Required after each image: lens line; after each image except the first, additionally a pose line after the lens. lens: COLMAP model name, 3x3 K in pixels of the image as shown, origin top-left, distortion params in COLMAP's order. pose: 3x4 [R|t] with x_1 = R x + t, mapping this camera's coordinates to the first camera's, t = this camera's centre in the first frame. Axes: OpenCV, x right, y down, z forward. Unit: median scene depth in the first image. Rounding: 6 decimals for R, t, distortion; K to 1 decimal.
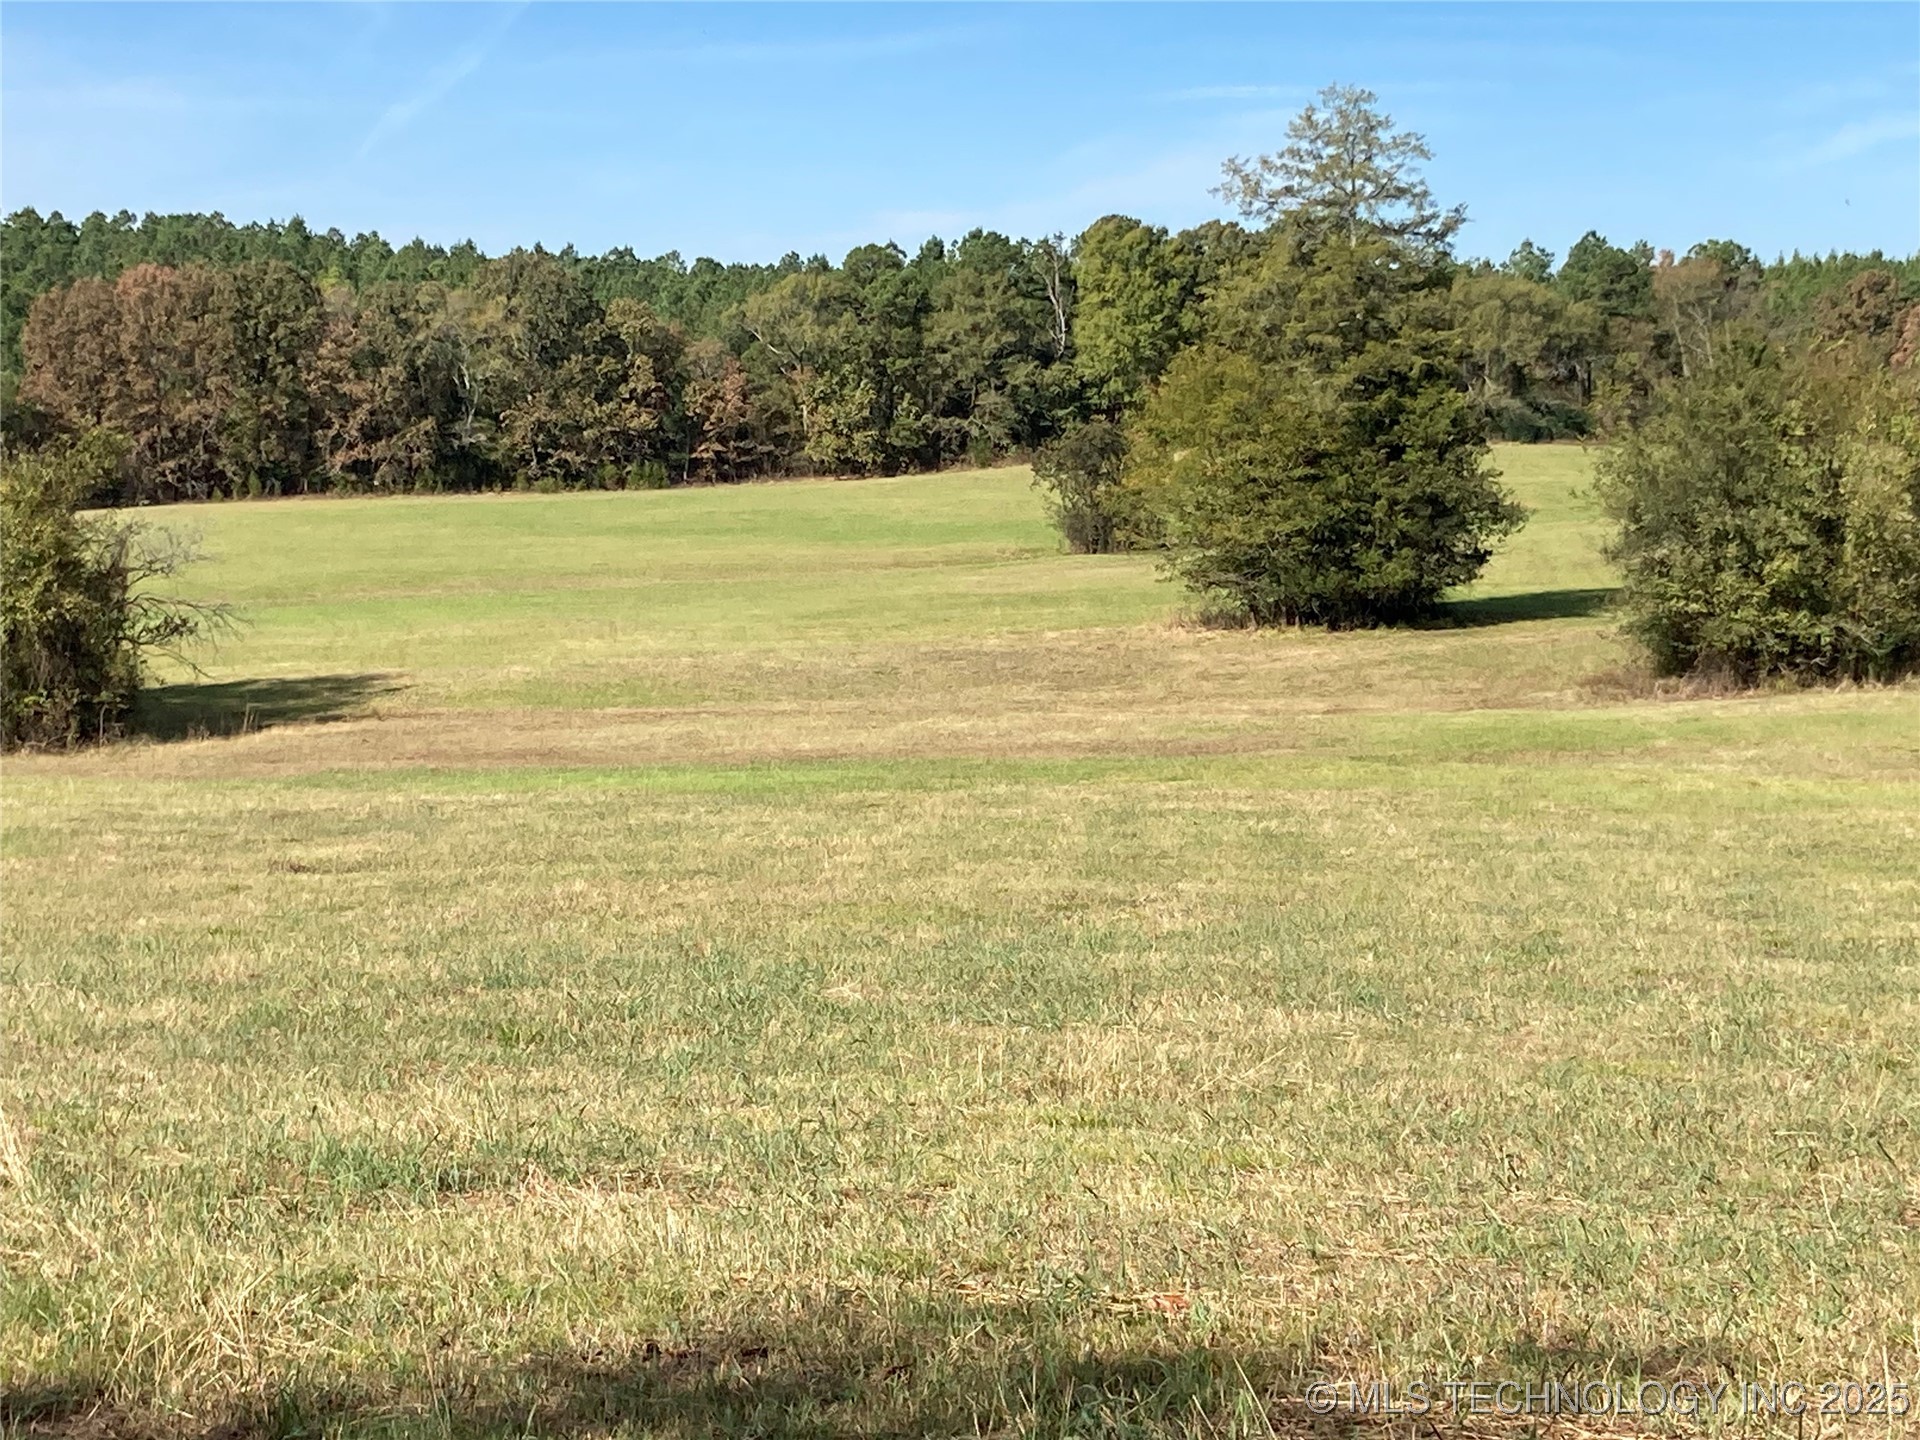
lens RADIAL K [[3911.0, 0, 960.2], [0, 3911.0, 725.0], [0, 0, 1]] dist [0.114765, 0.000000]
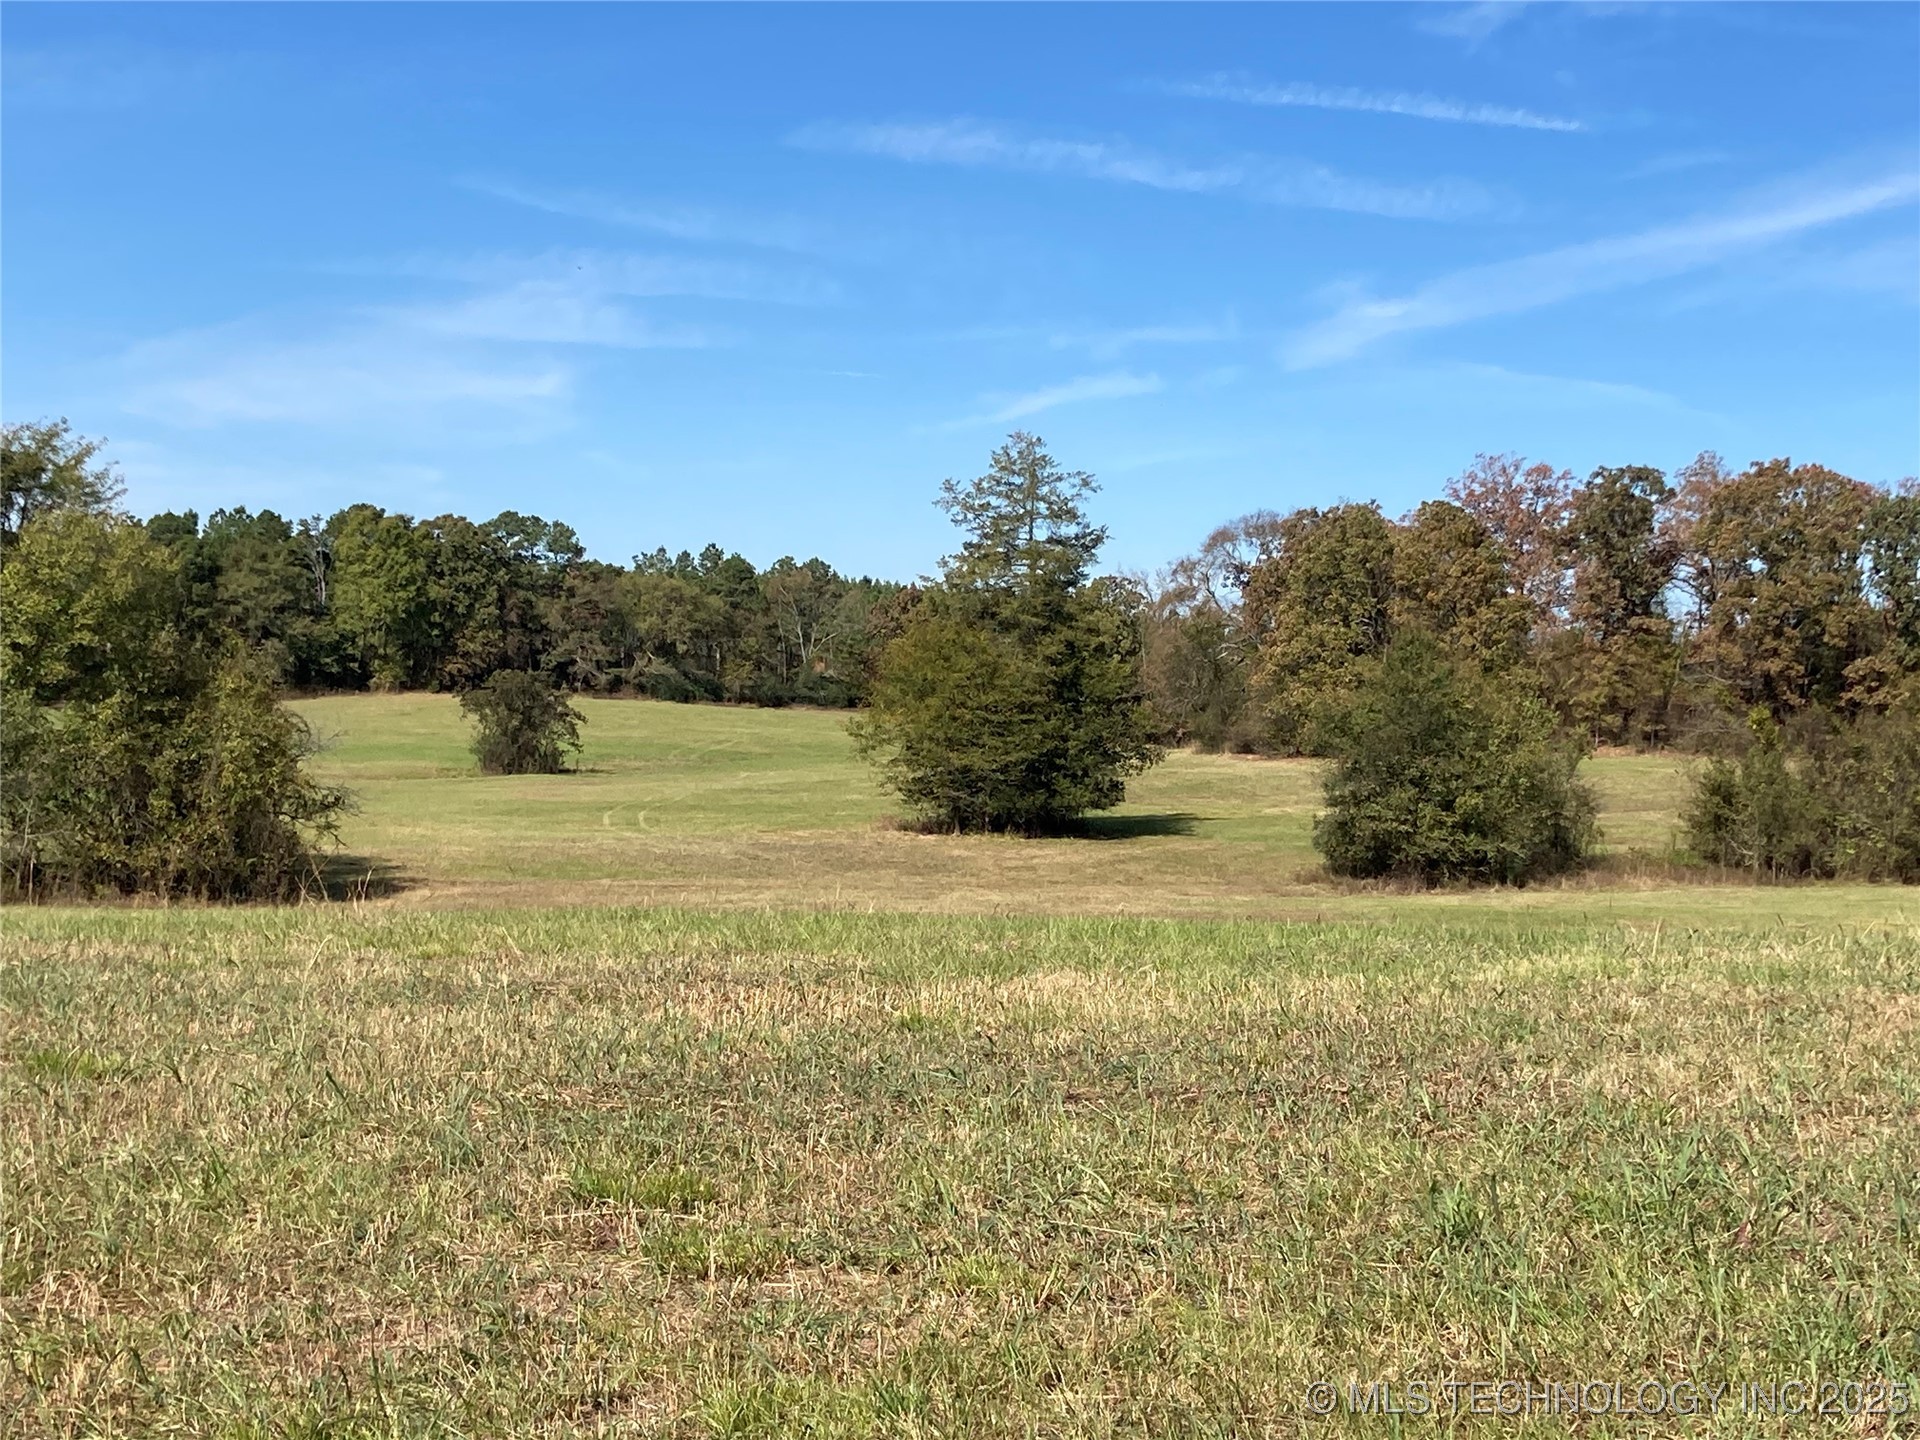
lens RADIAL K [[3122.1, 0, 959.9], [0, 3122.1, 713.4], [0, 0, 1]] dist [0.147024, 0.000000]
pose [[0.928594, 0.046602, 0.368160, -0.204748], [-0.020678, 0.997040, -0.074050, 0.008228], [-0.370521, 0.061149, 0.926809, 0.016456]]
